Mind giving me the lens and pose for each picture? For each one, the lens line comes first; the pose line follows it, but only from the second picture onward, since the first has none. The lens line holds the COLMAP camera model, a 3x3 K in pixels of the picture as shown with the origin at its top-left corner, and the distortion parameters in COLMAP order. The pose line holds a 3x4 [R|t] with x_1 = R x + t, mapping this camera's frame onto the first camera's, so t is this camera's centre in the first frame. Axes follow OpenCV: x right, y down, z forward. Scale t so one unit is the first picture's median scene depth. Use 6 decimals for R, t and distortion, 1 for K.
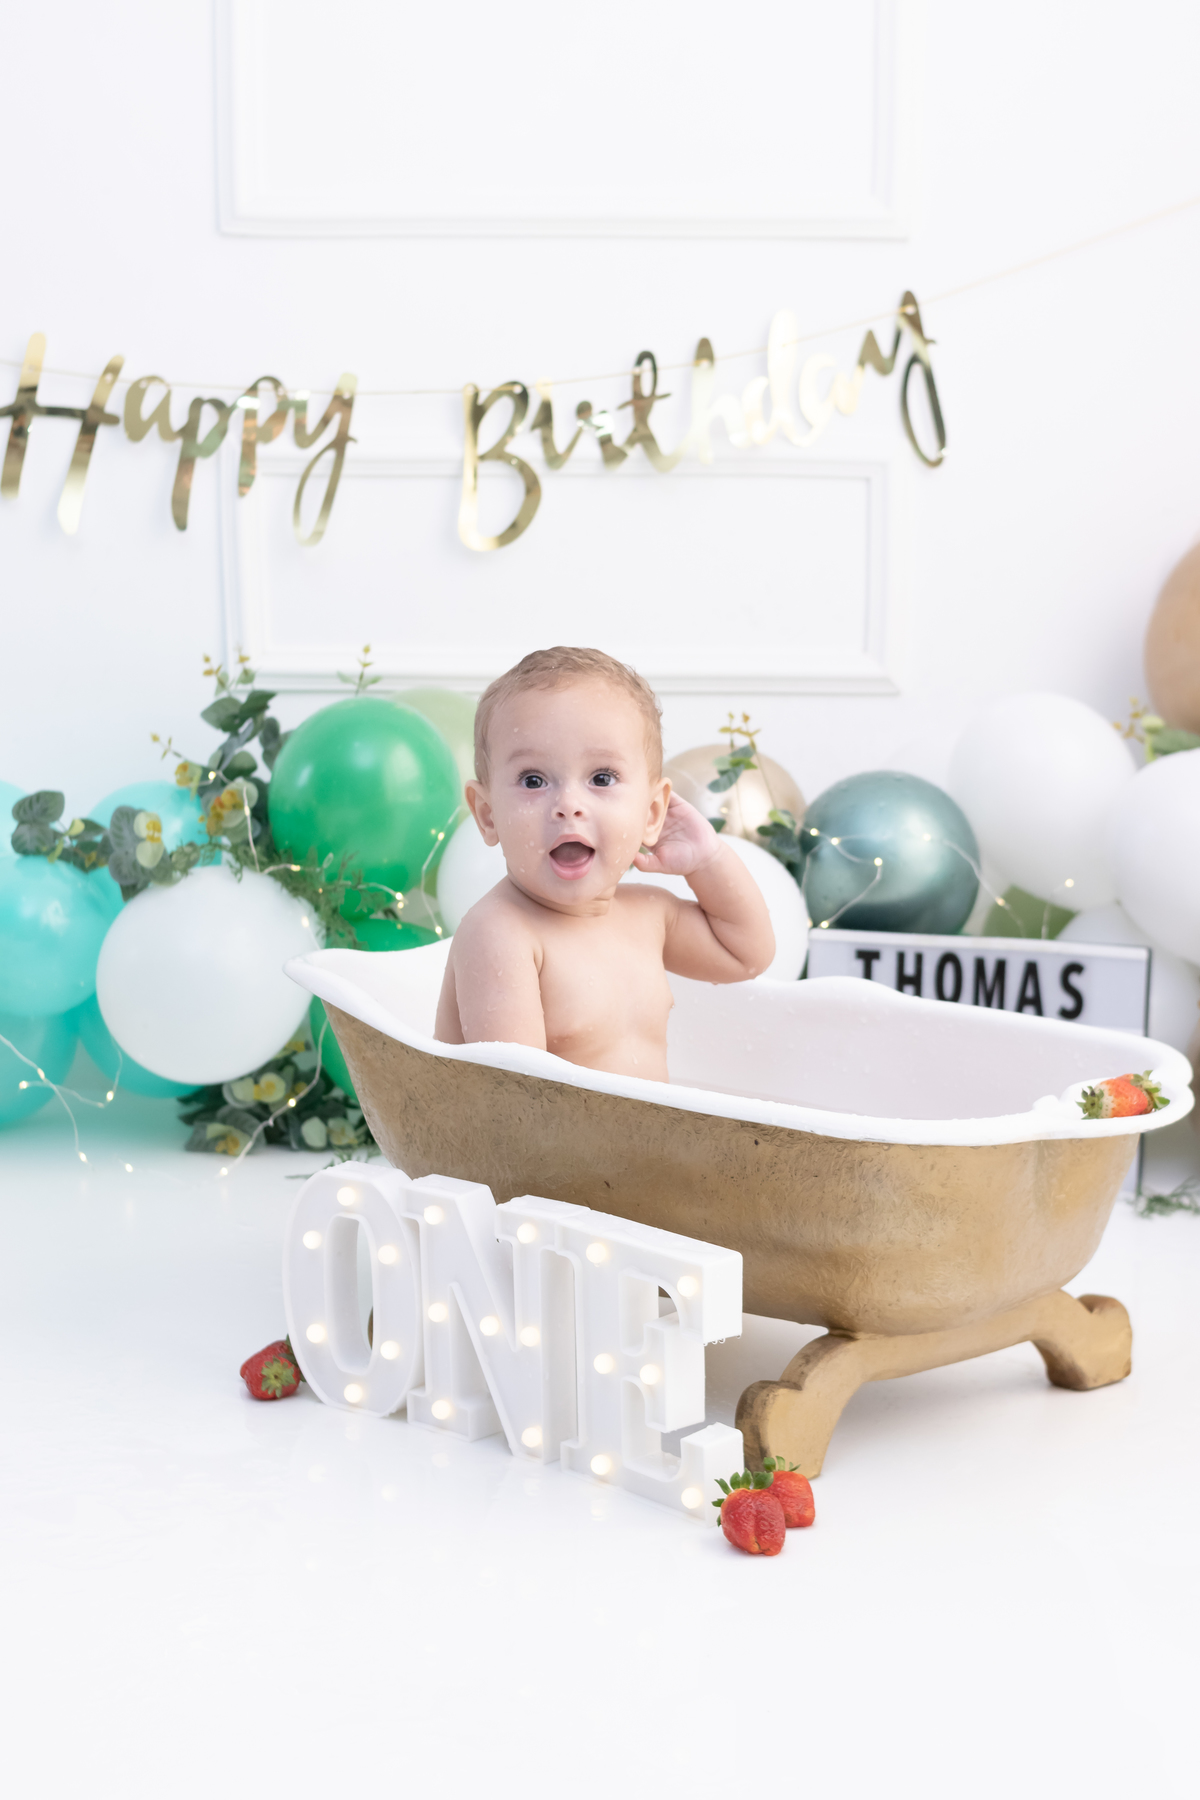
lens RADIAL K [[2879.2, 0, 631.6], [0, 2879.2, 910.0], [0, 0, 1]] dist [0.001413, 0.038745]
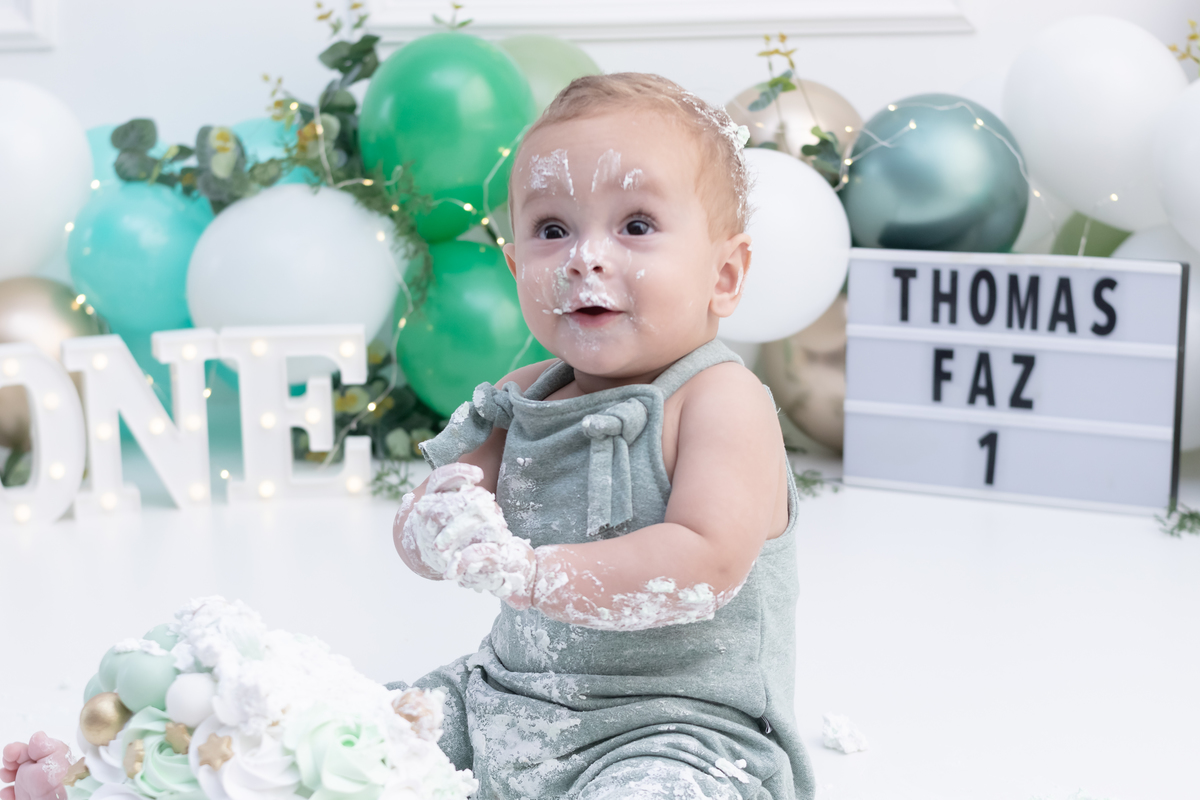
lens RADIAL K [[2011.5, 0, 598.0], [0, 2011.5, 414.5], [0, 0, 1]] dist [0.002181, 0.000897]
pose [[0.984918, 0.004863, -0.172956, 0.096701], [0.007009, 0.997663, 0.067965, 0.016111], [0.172882, -0.068153, 0.982582, 0.272048]]
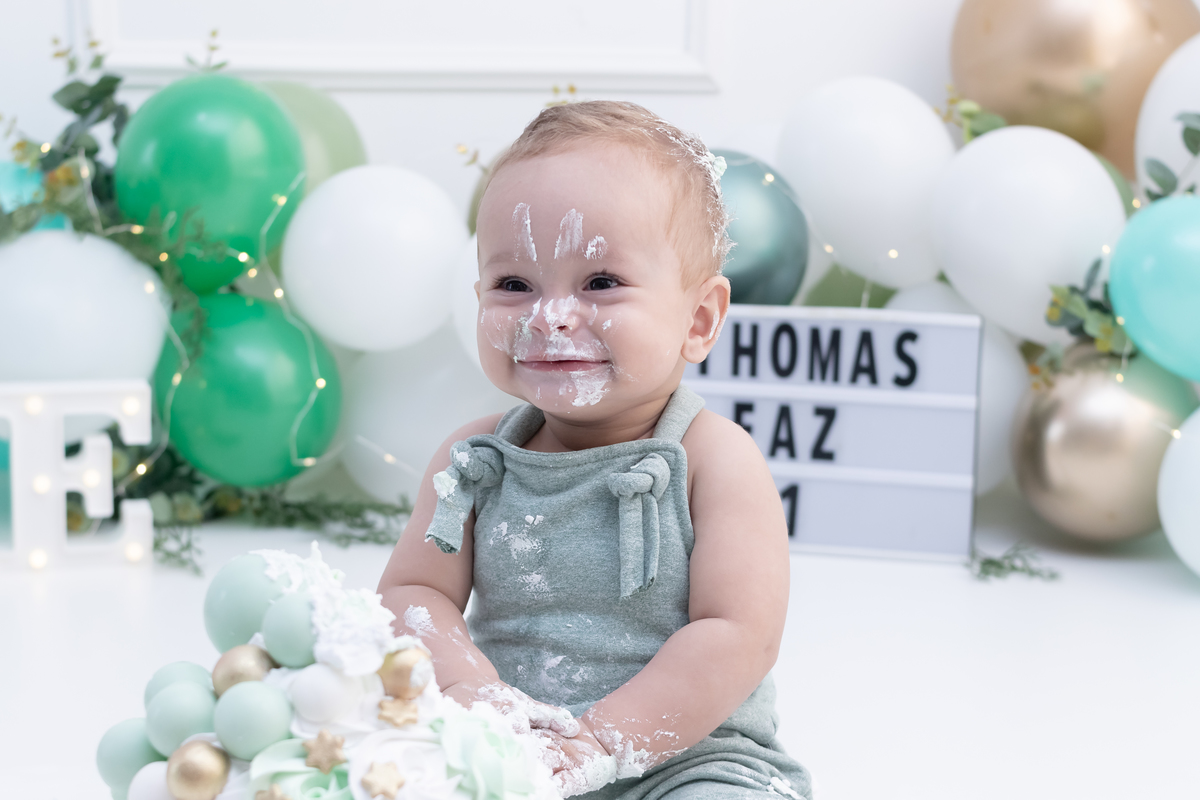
lens RADIAL K [[2092.9, 0, 597.0], [0, 2092.9, 418.4], [0, 0, 1]] dist [0.005120, -0.022846]
pose [[0.997686, -0.008944, 0.067396, -0.005816], [0.007064, 0.999581, 0.028080, 0.026506], [-0.067619, -0.027539, 0.997331, 0.258856]]
